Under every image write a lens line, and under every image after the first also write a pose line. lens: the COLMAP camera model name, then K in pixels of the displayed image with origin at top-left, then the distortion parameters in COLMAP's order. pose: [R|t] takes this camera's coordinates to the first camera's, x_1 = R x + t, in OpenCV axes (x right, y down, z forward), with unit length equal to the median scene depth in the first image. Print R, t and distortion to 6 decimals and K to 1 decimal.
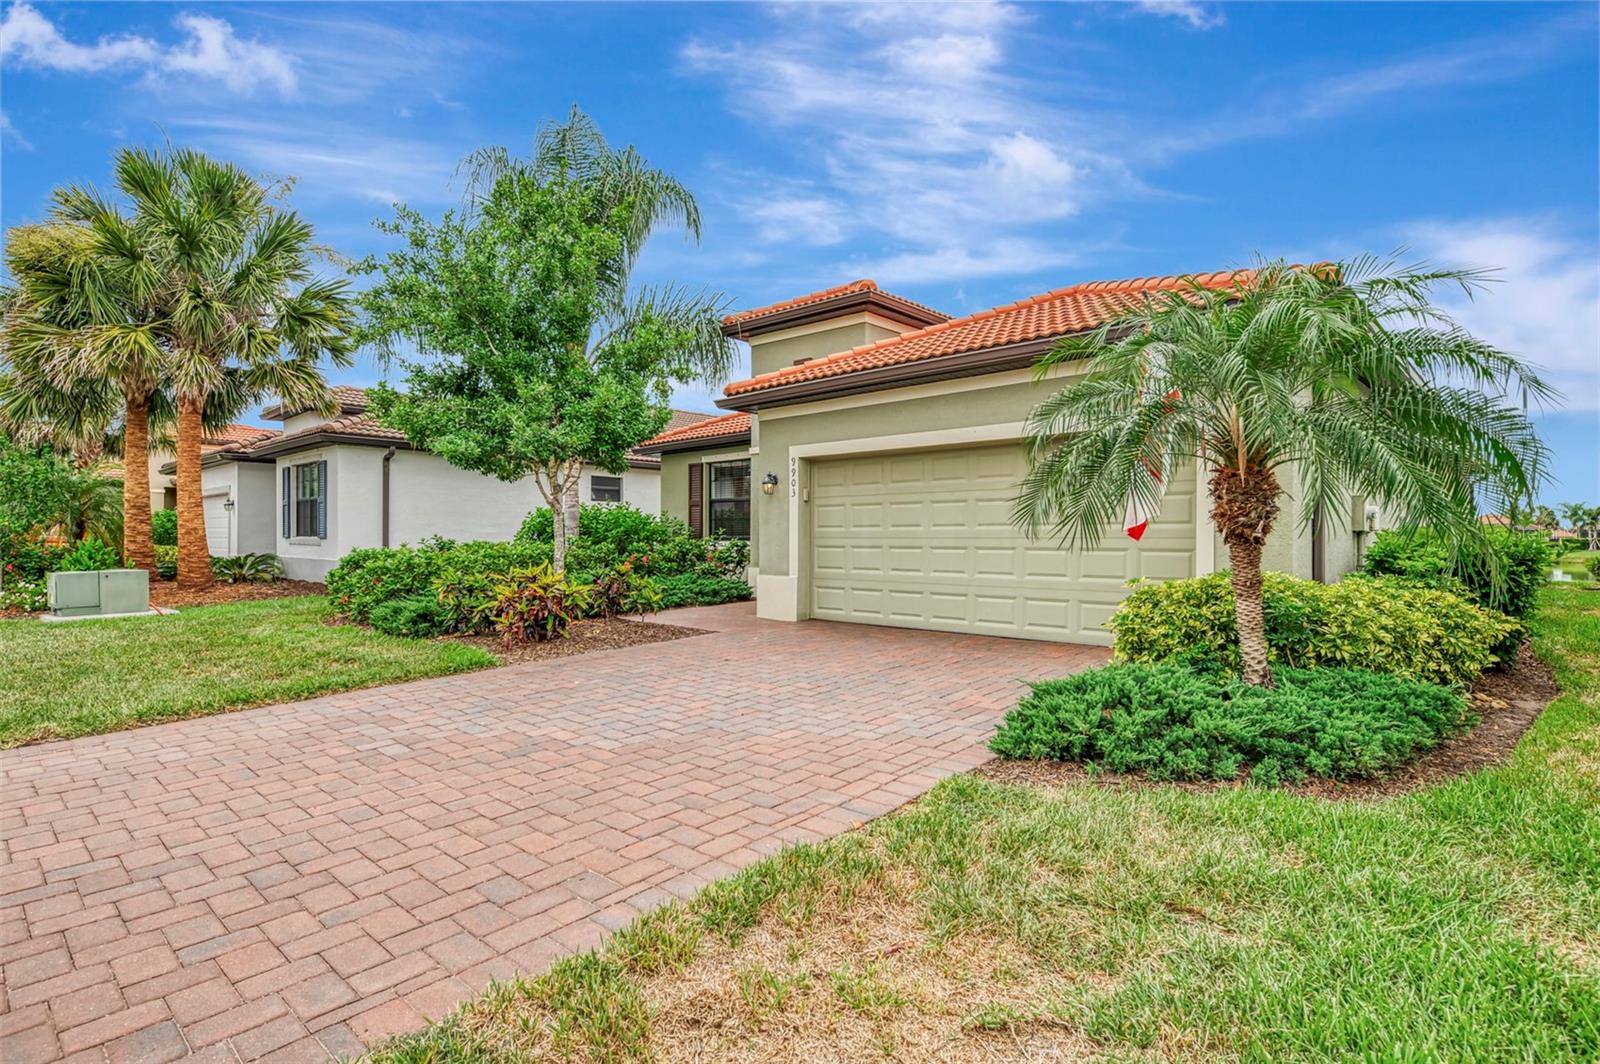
lens RADIAL K [[805.7, 0, 800.0], [0, 805.7, 532.0], [0, 0, 1]] dist [0.000521, -0.000015]
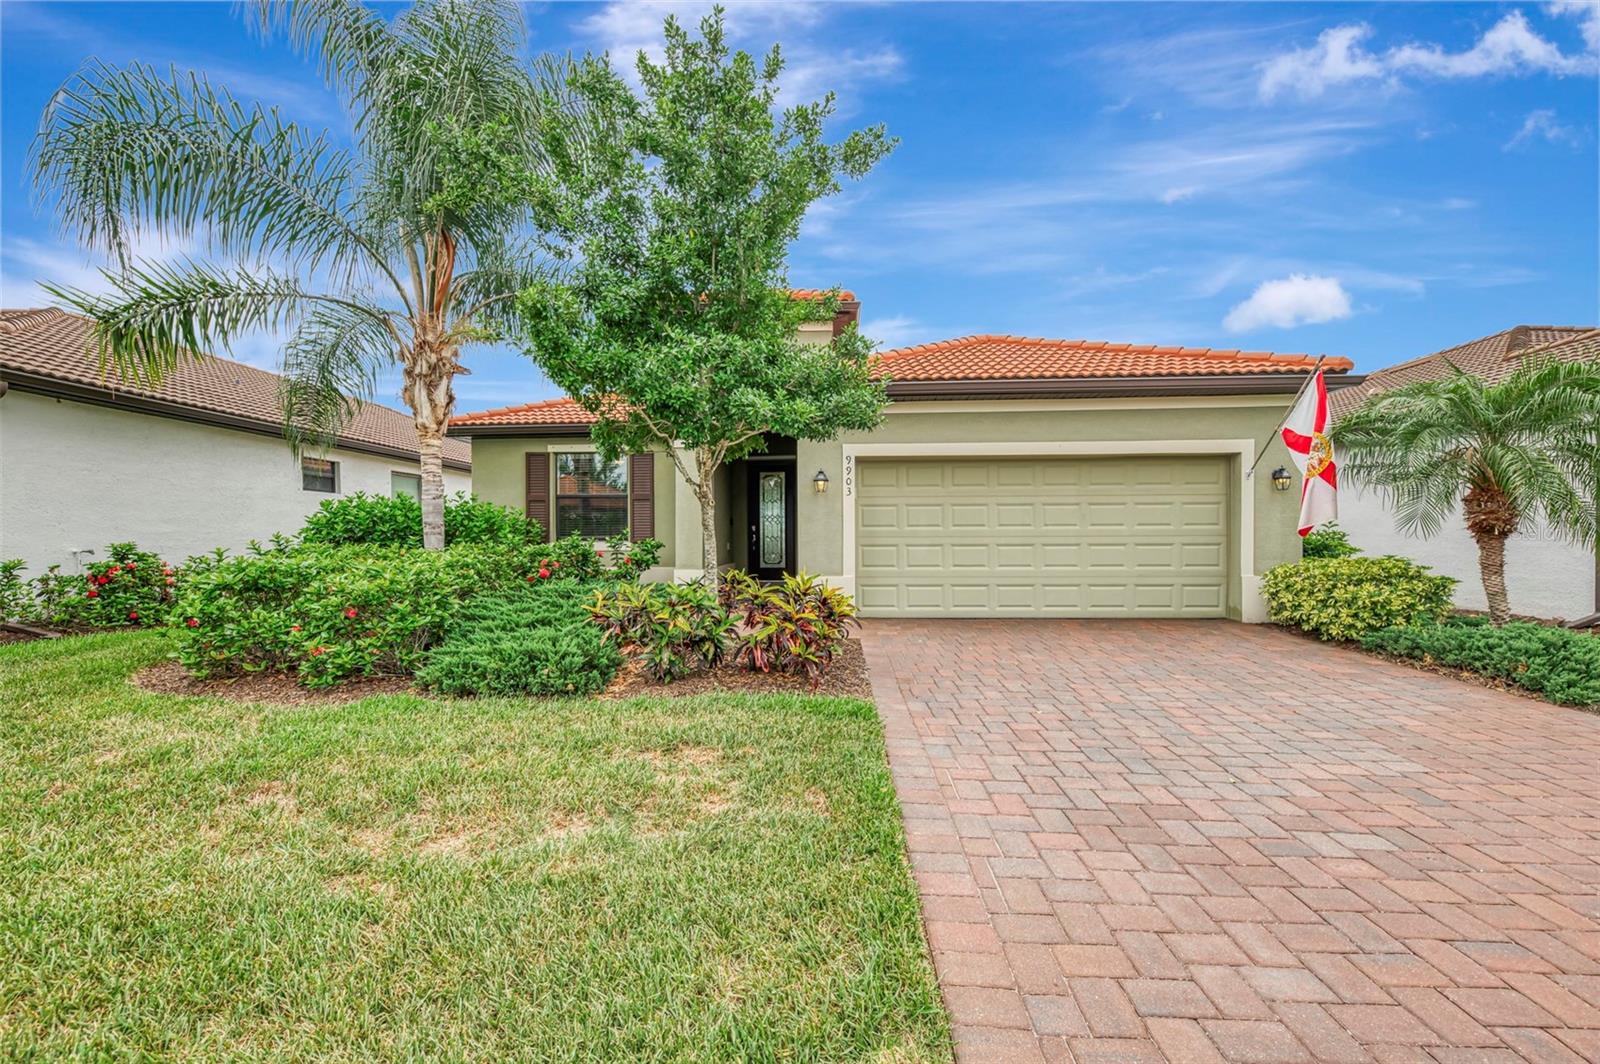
lens RADIAL K [[672.8, 0, 800.0], [0, 672.8, 532.0], [0, 0, 1]] dist [-0.000203, -0.000013]
pose [[0.765376, 0.001311, 0.643583, -0.585843], [-0.000686, 0.999999, -0.001222, 0.002080], [-0.643584, 0.000494, 0.765376, 0.407626]]
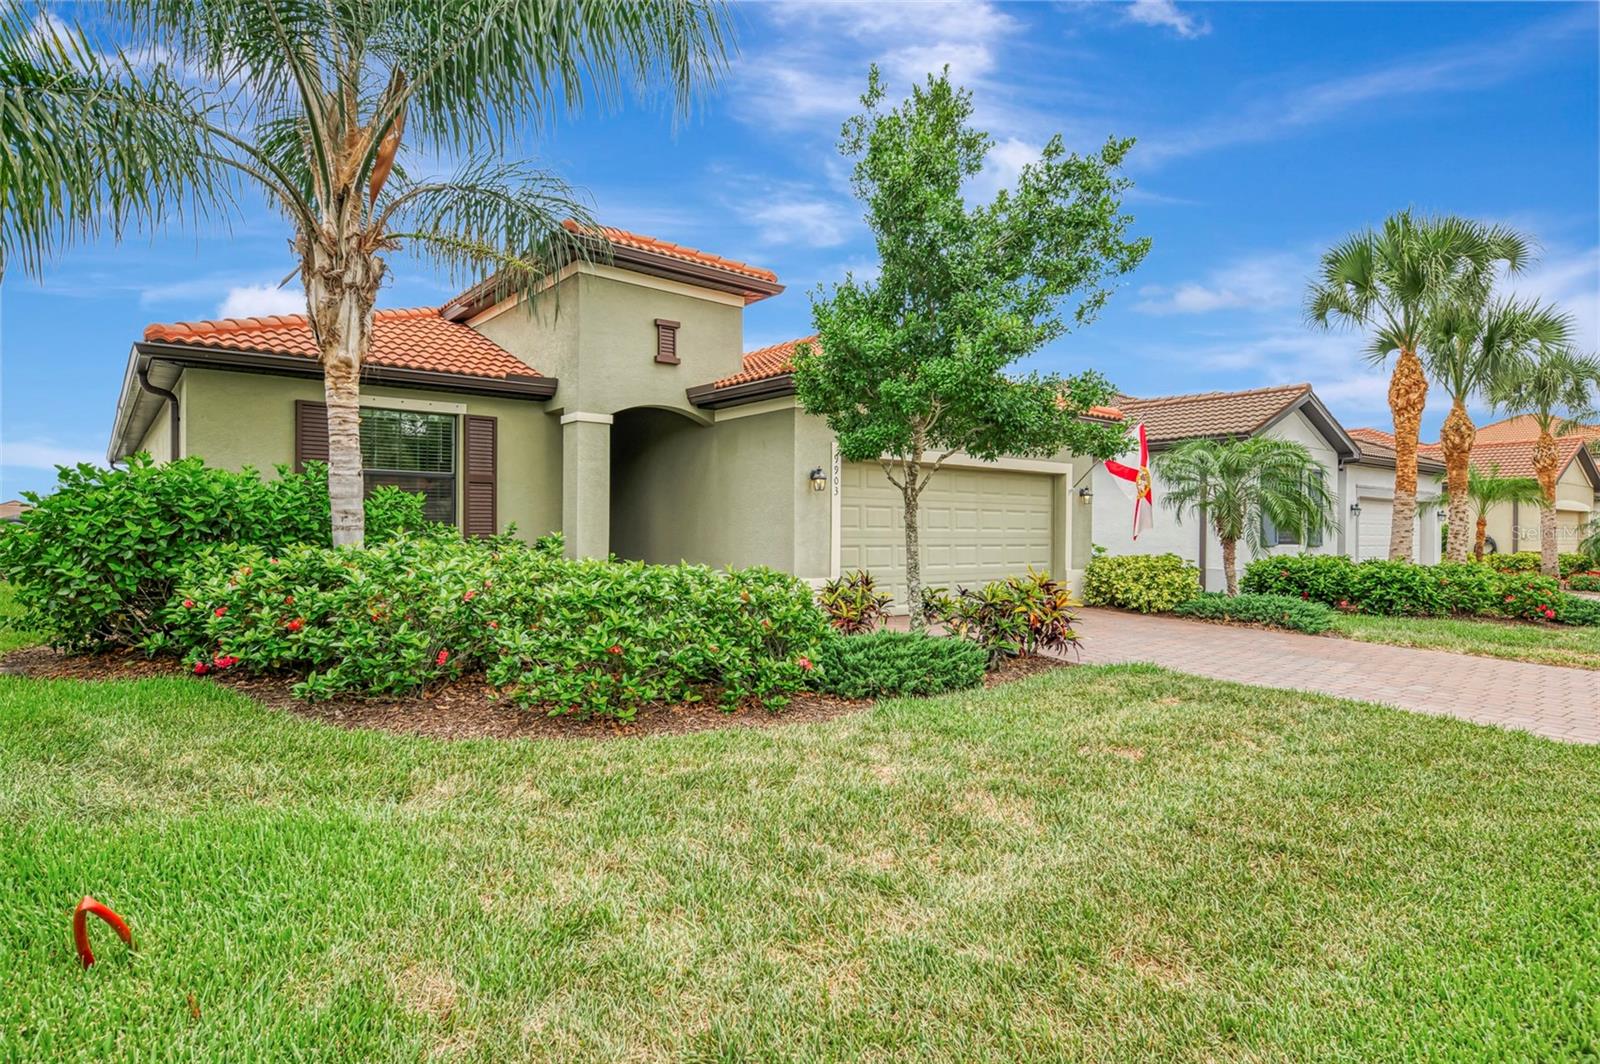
lens RADIAL K [[889.8, 0, 800.0], [0, 889.8, 532.0], [0, 0, 1]] dist [0.000880, 0.000071]
pose [[0.158093, 0.004060, 0.987416, -1.083261], [-0.017463, 0.999847, -0.001315, 0.003960], [-0.987270, -0.017035, 0.158139, 0.873203]]
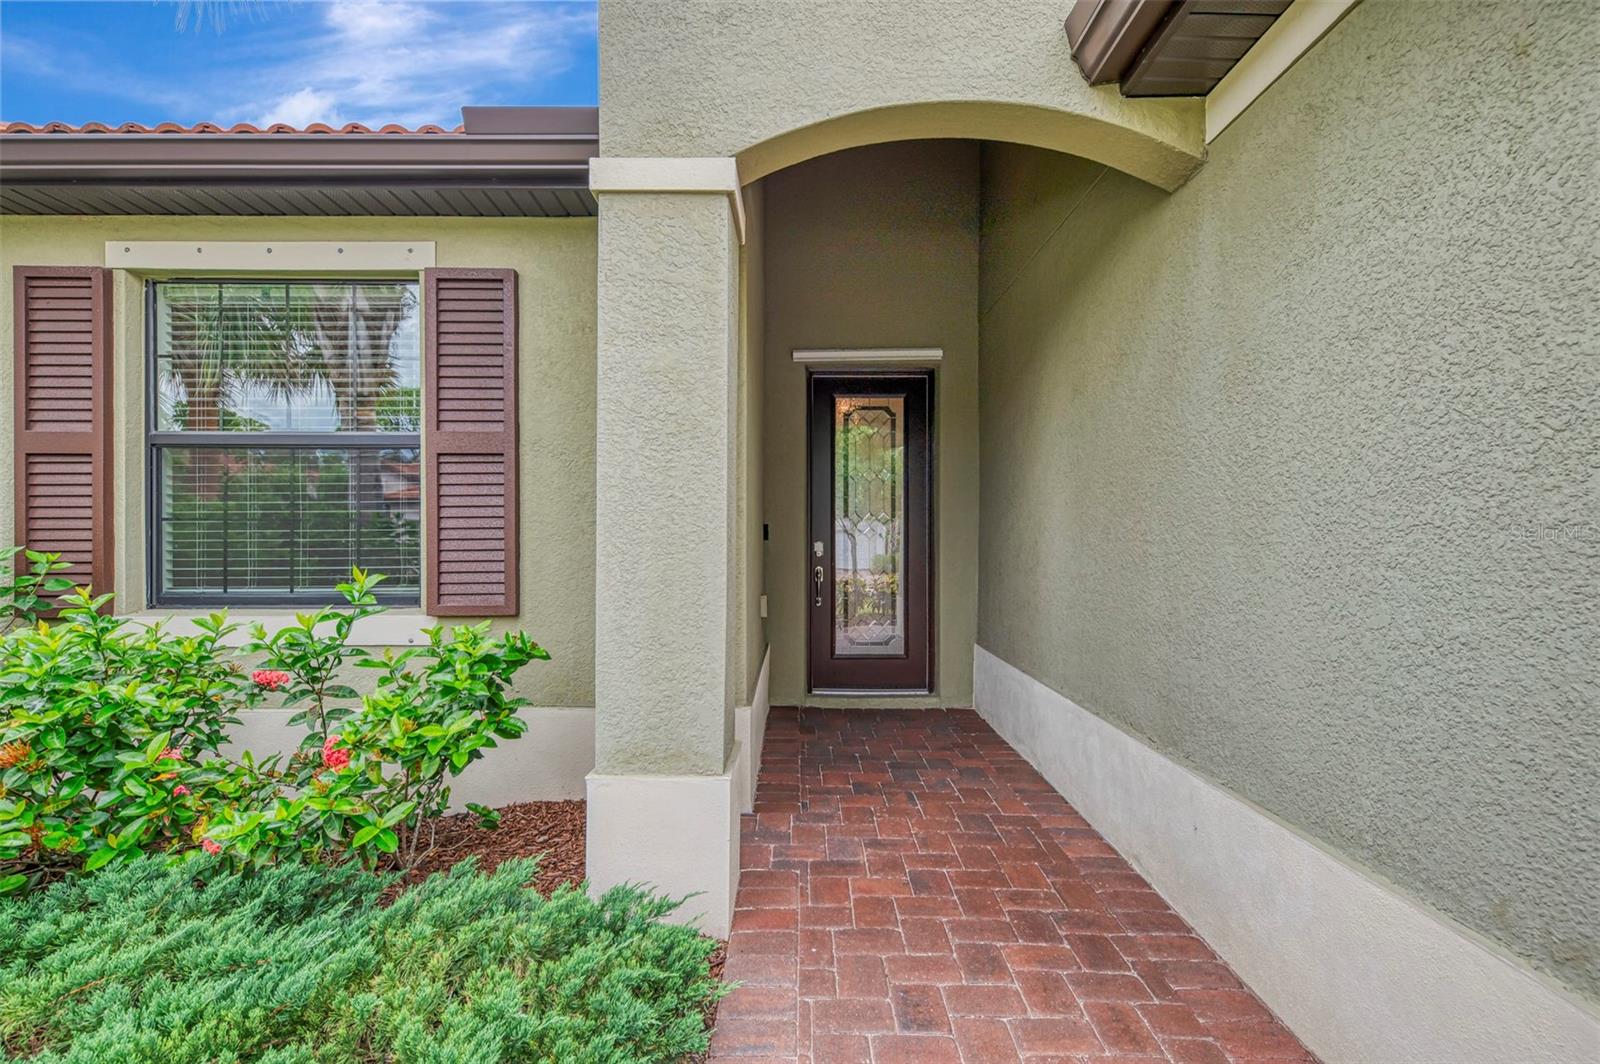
lens RADIAL K [[805.7, 0, 800.0], [0, 805.7, 532.0], [0, 0, 1]] dist [0.000521, -0.000015]
pose [[0.736265, 0.002240, 0.676689, -0.201455], [-0.003212, 0.999995, 0.000185, -0.019227], [-0.676685, -0.002310, 0.736269, 1.073899]]
